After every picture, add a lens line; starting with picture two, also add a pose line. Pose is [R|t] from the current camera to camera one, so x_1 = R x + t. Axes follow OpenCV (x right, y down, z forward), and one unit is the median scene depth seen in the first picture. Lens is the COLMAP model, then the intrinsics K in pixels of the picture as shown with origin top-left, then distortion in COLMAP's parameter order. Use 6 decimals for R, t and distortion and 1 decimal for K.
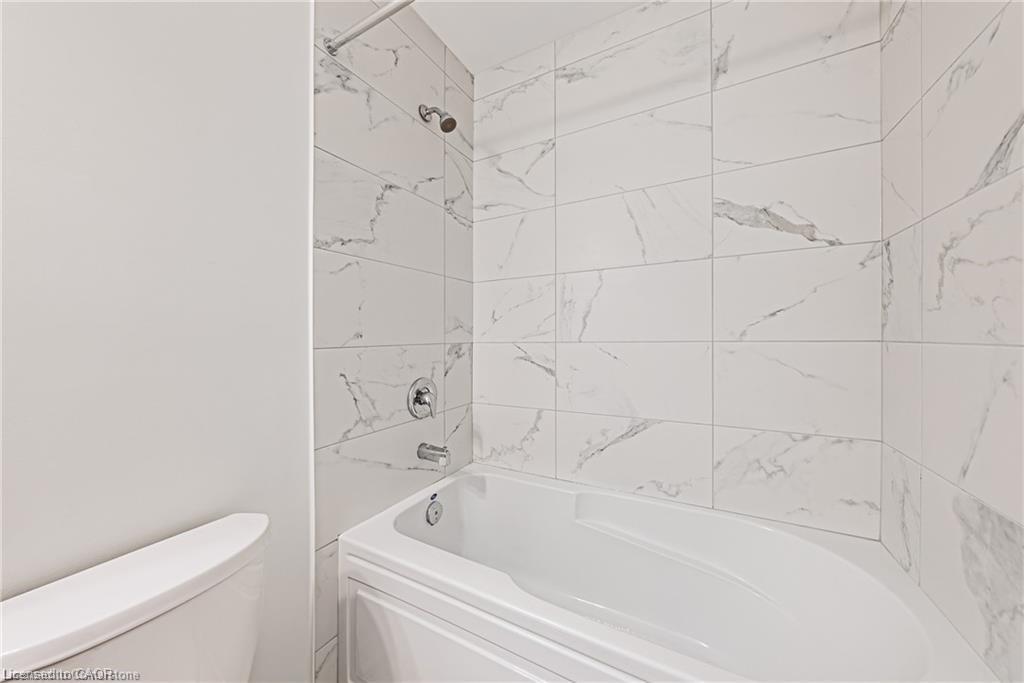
lens RADIAL K [[357.0, 0, 512.8], [0, 357.0, 331.7], [0, 0, 1]] dist [-0.001414, -0.000087]
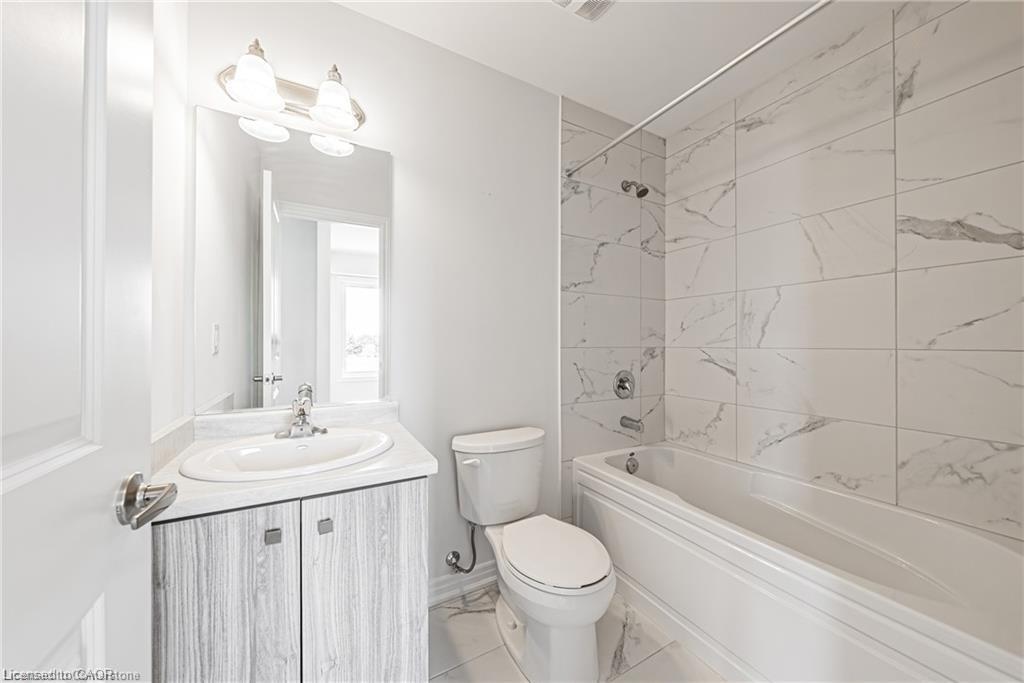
lens RADIAL K [[357.0, 0, 512.8], [0, 357.0, 331.7], [0, 0, 1]] dist [-0.001414, -0.000087]
pose [[0.842585, -0.003775, -0.538551, 0.150308], [-0.005388, 0.999866, -0.015438, -0.002594], [0.538537, 0.015910, 0.842452, -0.475713]]
